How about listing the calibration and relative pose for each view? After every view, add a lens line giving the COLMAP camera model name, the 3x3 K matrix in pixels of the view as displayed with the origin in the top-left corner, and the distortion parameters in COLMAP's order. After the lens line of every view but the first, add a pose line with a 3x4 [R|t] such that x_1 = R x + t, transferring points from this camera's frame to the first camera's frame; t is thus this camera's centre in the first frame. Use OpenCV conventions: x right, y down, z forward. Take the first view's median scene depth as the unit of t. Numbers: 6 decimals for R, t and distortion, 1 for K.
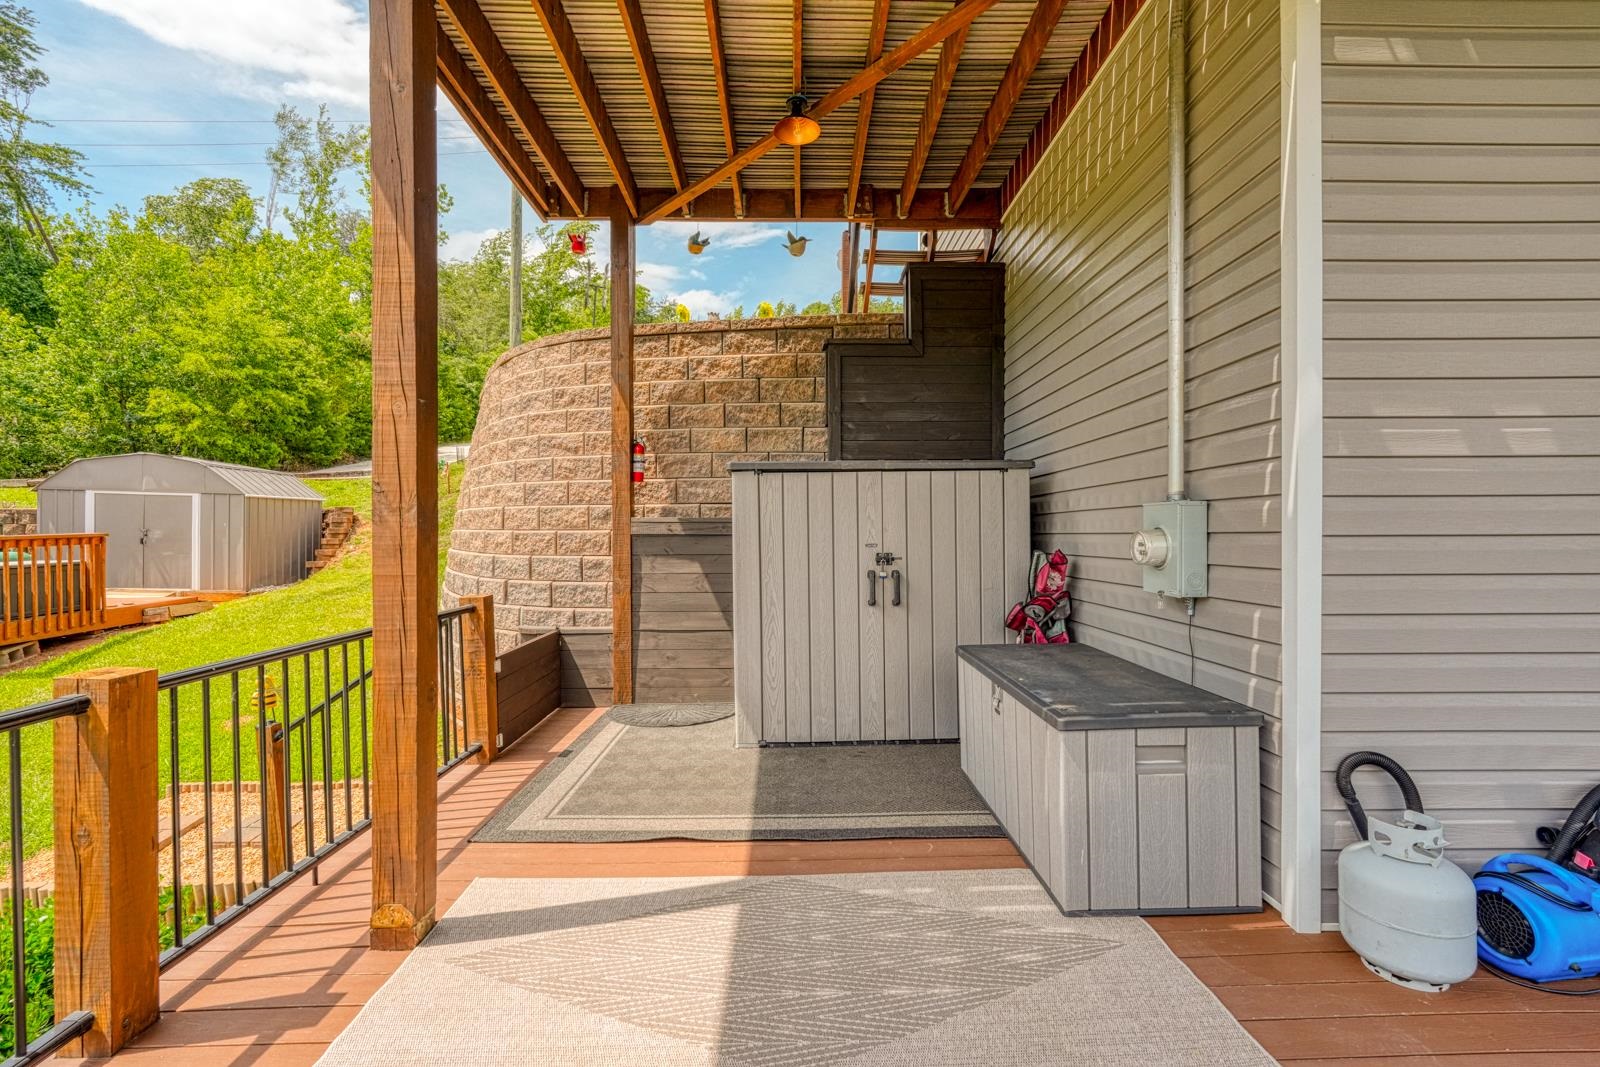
lens RADIAL K [[695.4, 0, 800.0], [0, 695.4, 533.5], [0, 0, 1]] dist [0.001247, 0.000352]
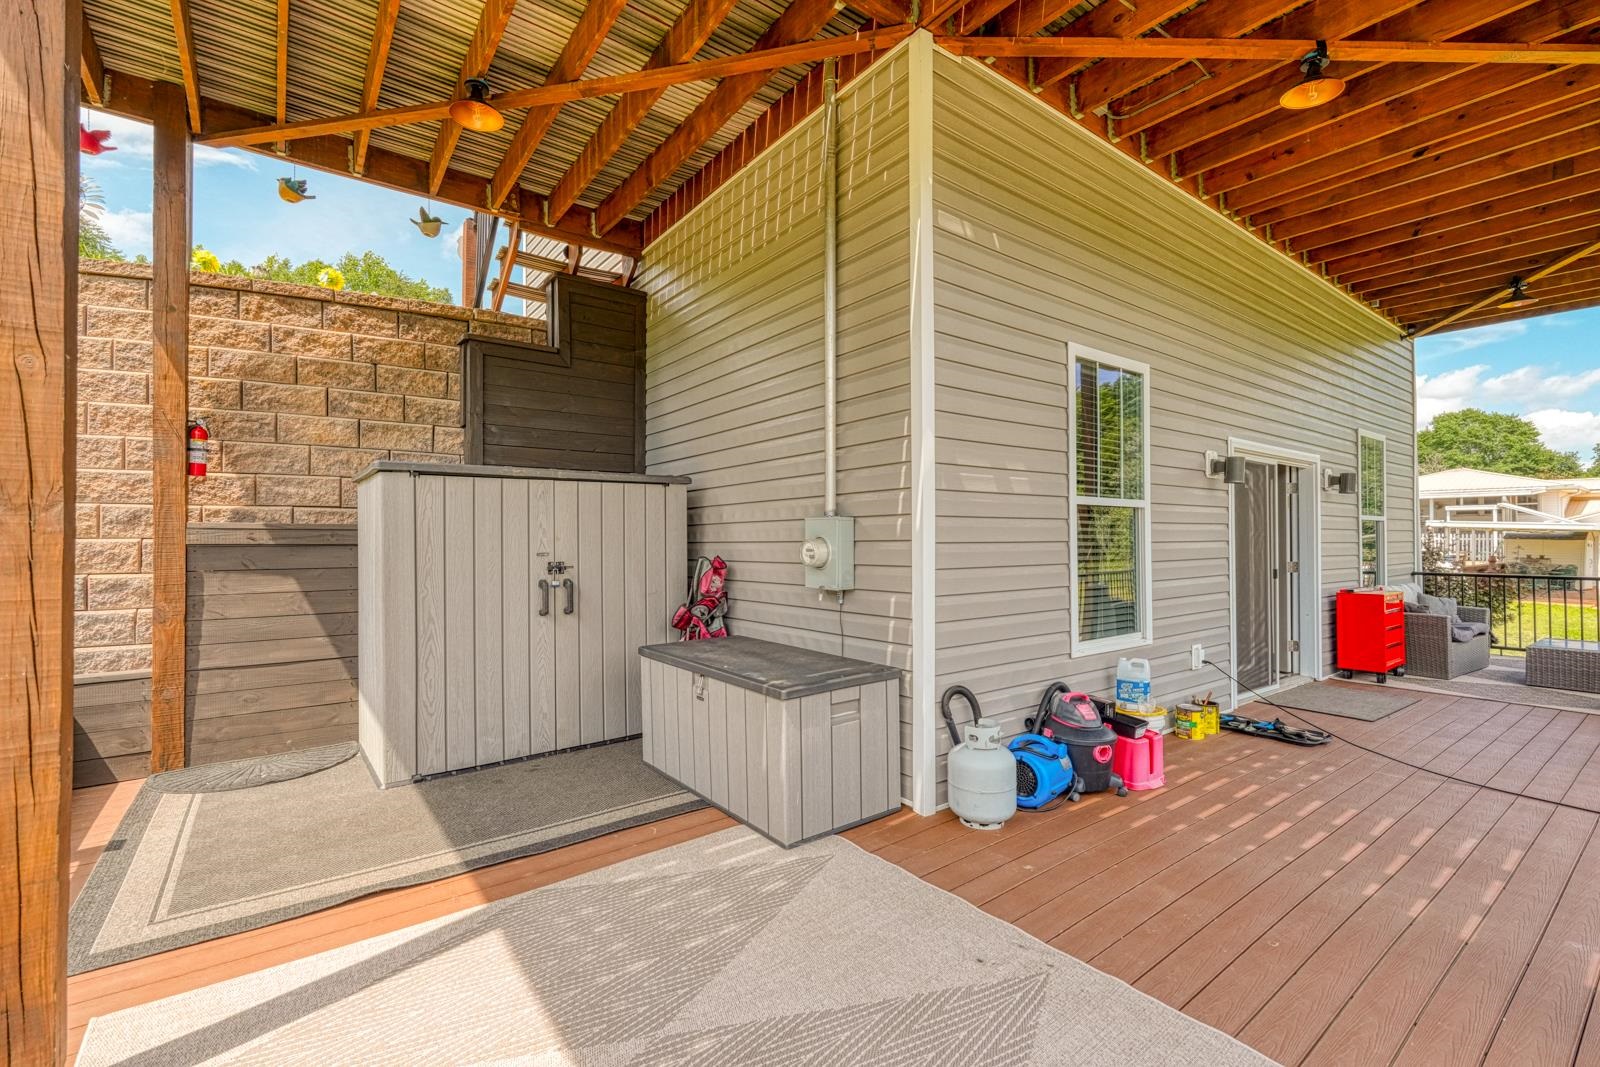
lens RADIAL K [[695.4, 0, 800.0], [0, 695.4, 533.5], [0, 0, 1]] dist [0.001247, 0.000352]
pose [[0.809651, 0.006618, 0.586874, -0.181474], [0.001995, 0.999900, -0.014028, 0.001915], [-0.586908, 0.012528, 0.809557, -0.014240]]
